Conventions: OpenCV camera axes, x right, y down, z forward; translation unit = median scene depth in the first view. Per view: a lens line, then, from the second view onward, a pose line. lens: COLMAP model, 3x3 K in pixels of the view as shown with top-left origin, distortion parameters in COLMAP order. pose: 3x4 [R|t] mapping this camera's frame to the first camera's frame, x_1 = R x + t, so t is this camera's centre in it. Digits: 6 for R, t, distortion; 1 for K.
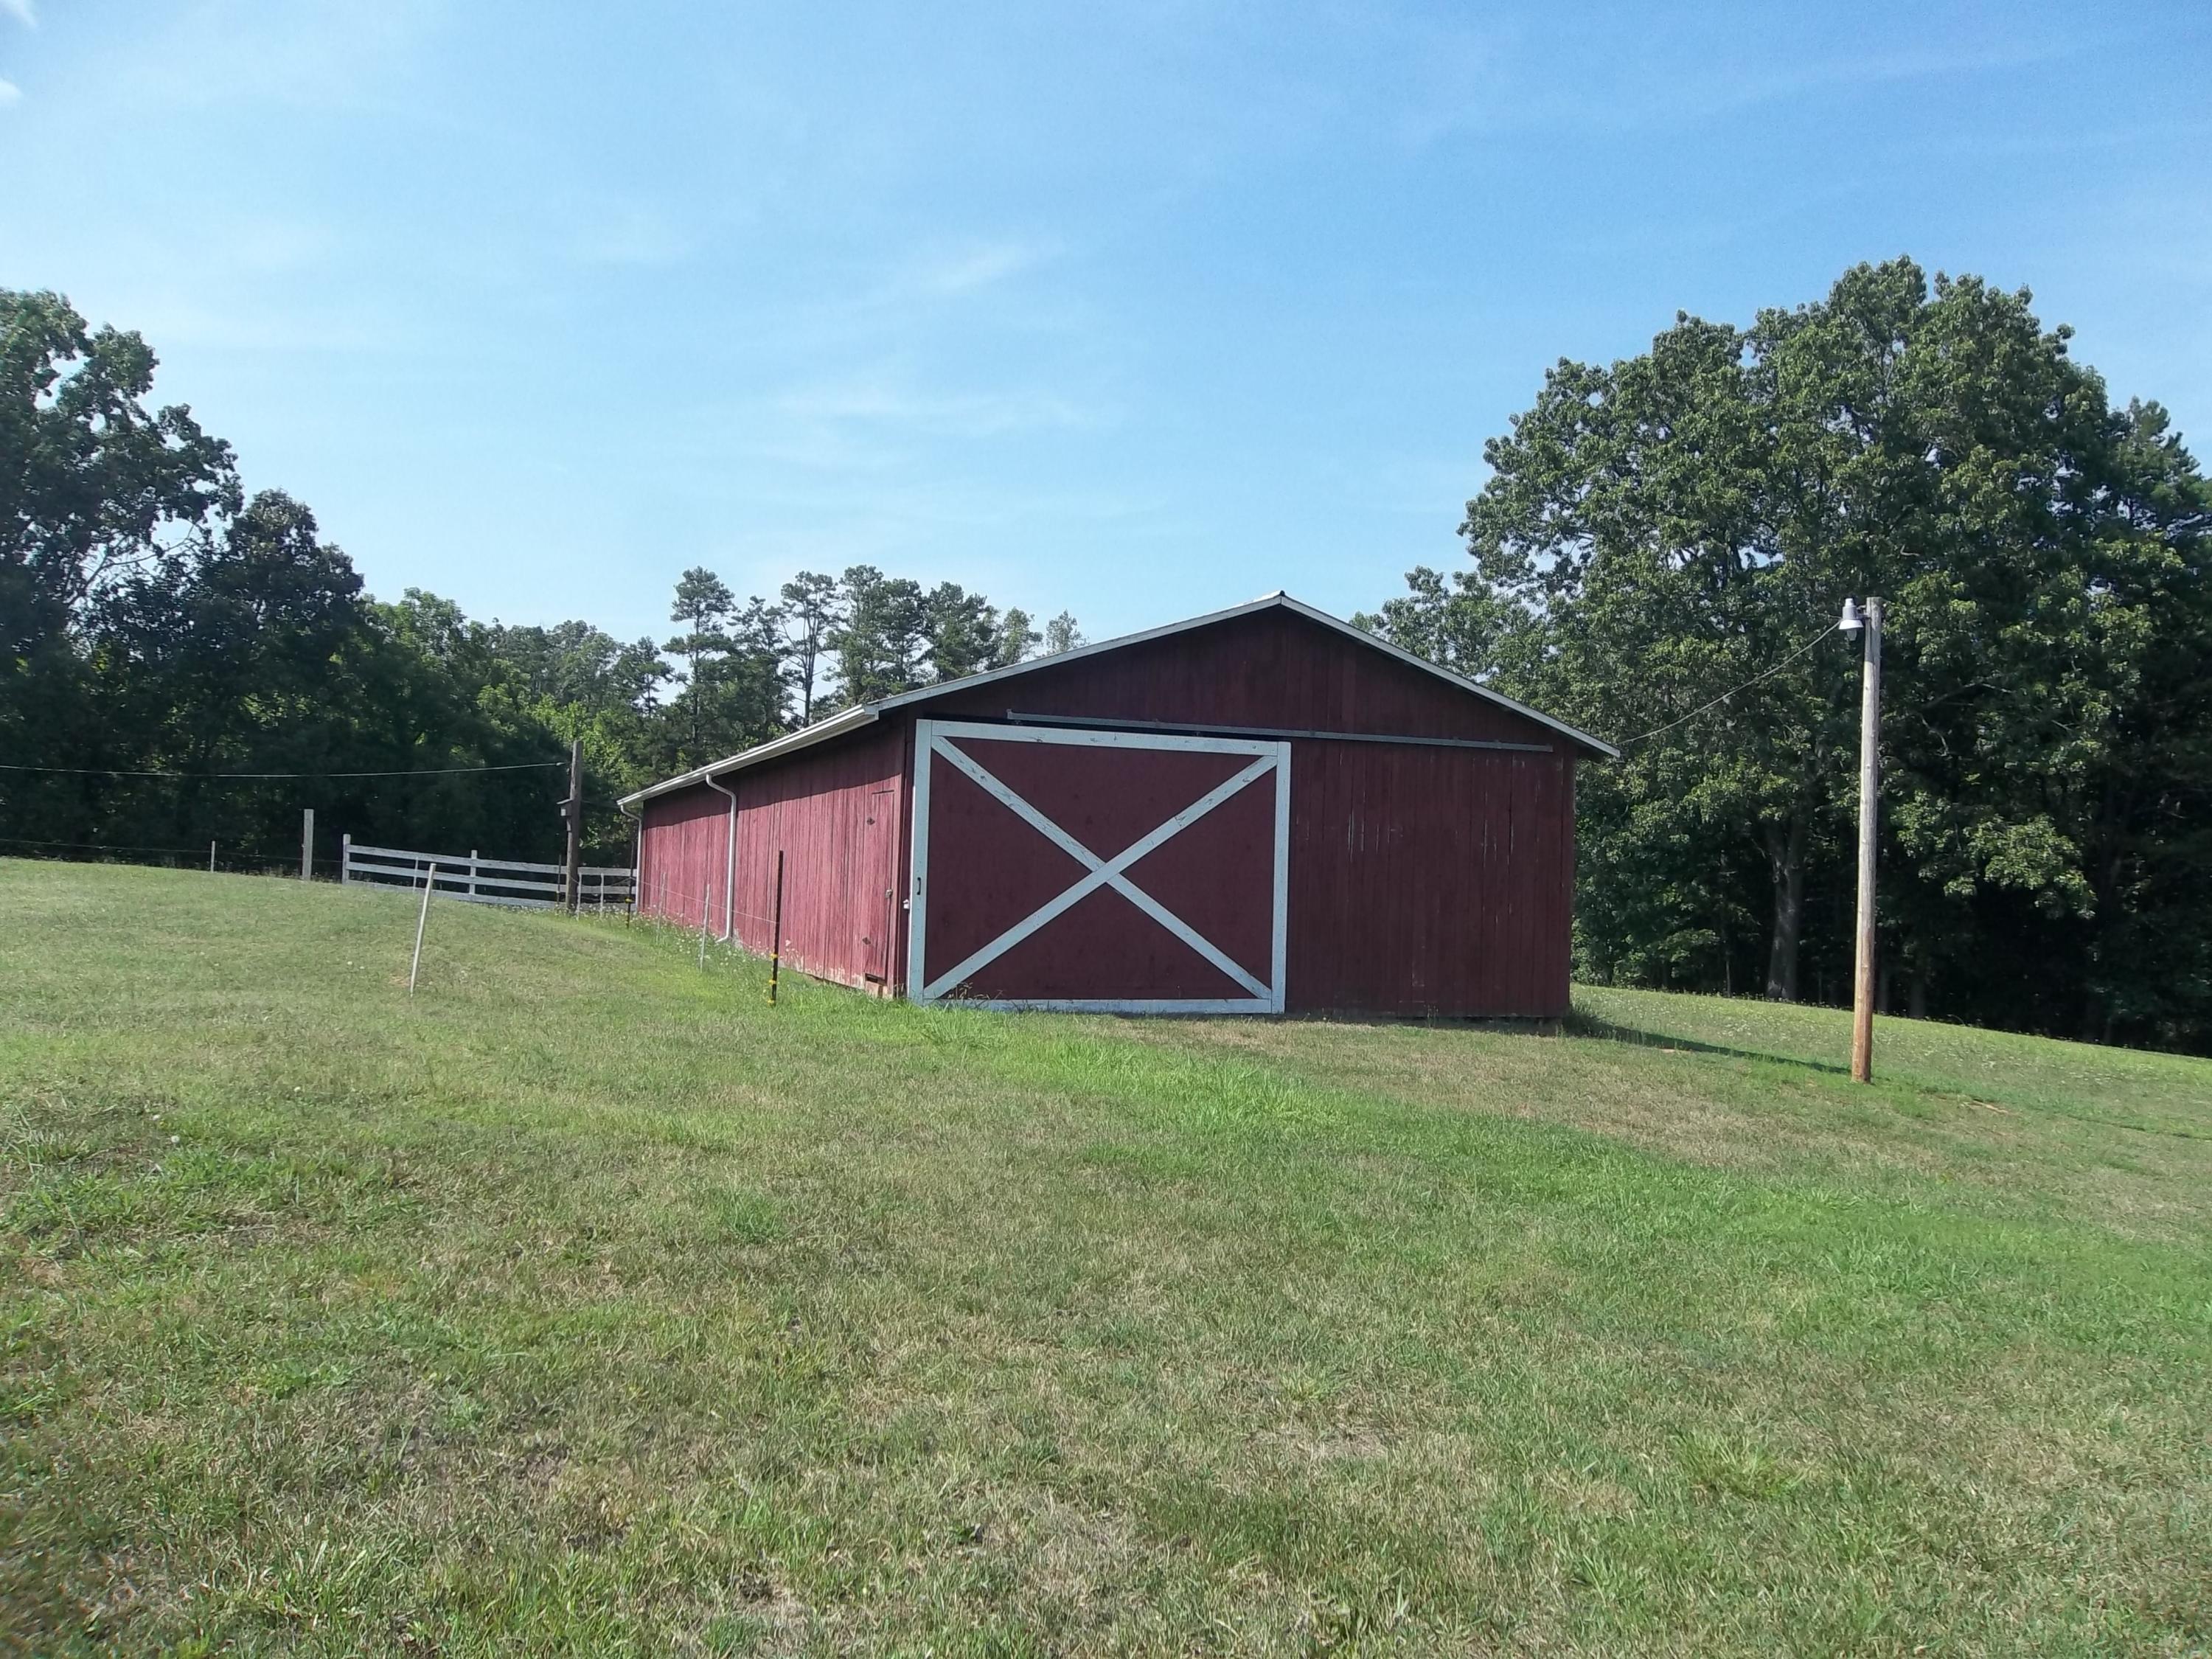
lens RADIAL K [[1754.8, 0, 1106.5], [0, 1754.8, 817.5], [0, 0, 1]] dist [-0.019418, -0.002685]
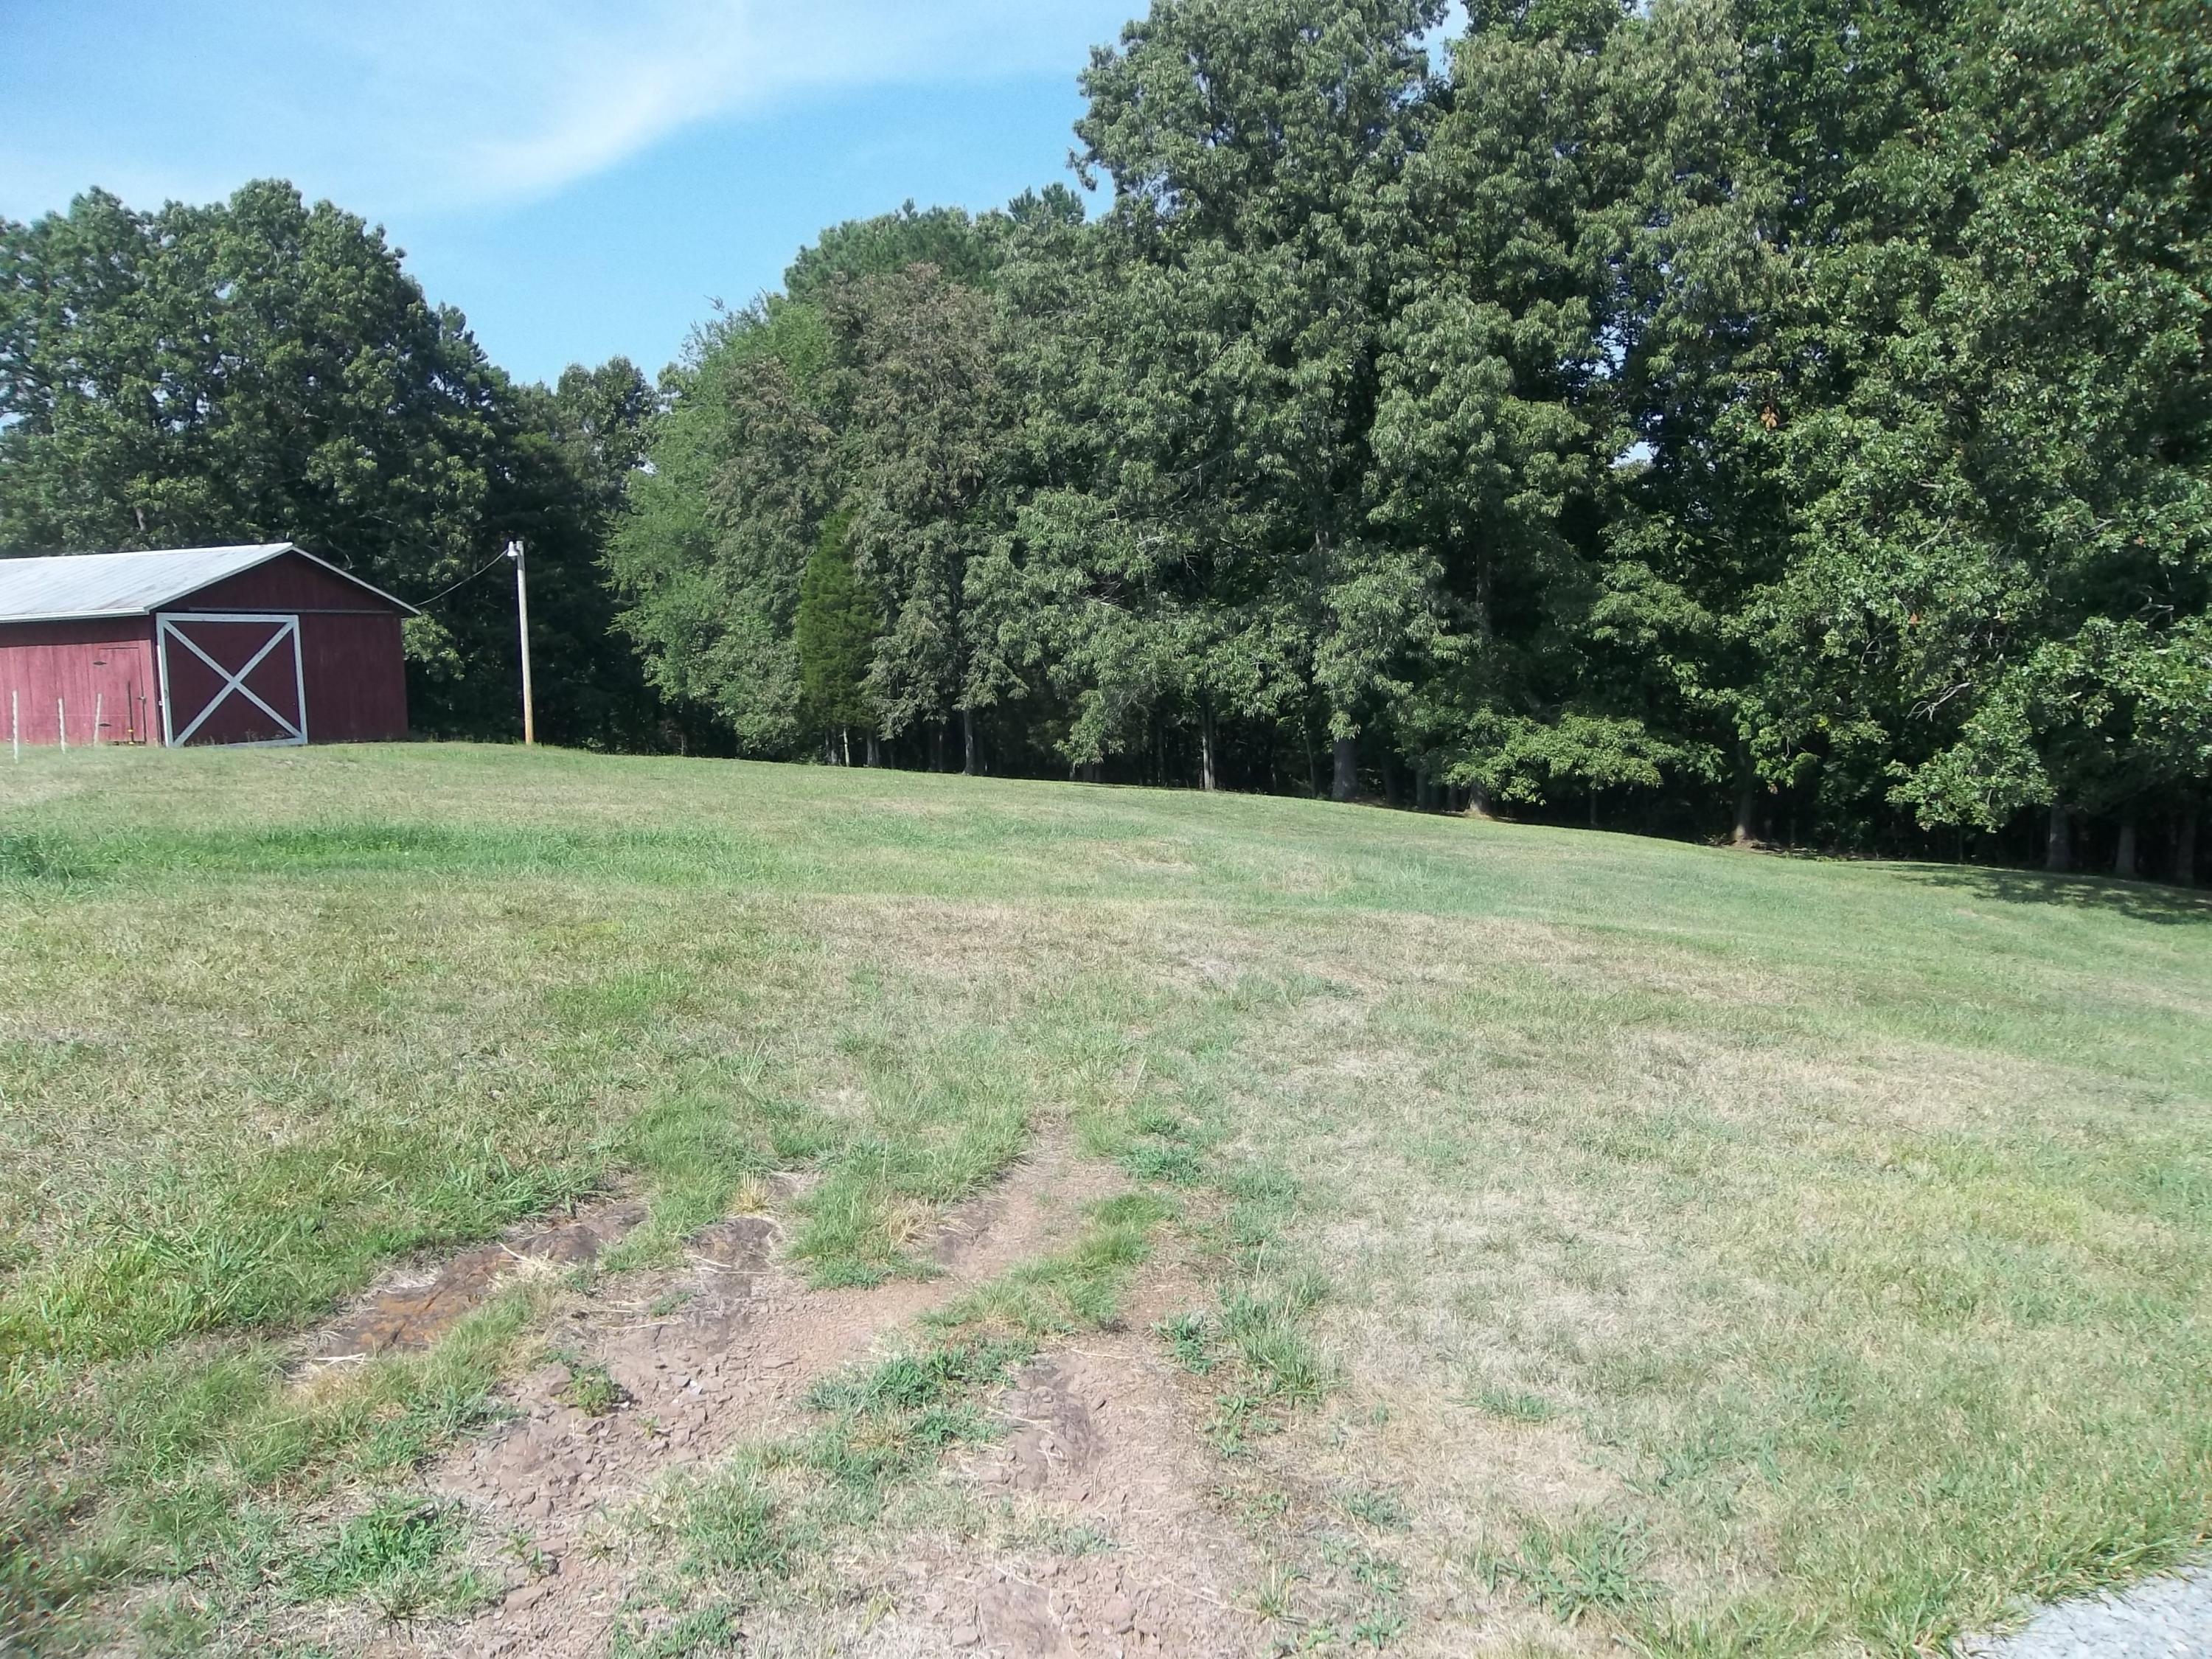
lens RADIAL K [[1754.8, 0, 1104.5], [0, 1754.8, 827.1], [0, 0, 1]] dist [-0.019418, -0.002685]
pose [[0.583844, -0.127919, 0.801725, -0.329026], [0.017732, 0.989283, 0.144931, -0.024489], [-0.811672, -0.070401, 0.579855, -0.321345]]
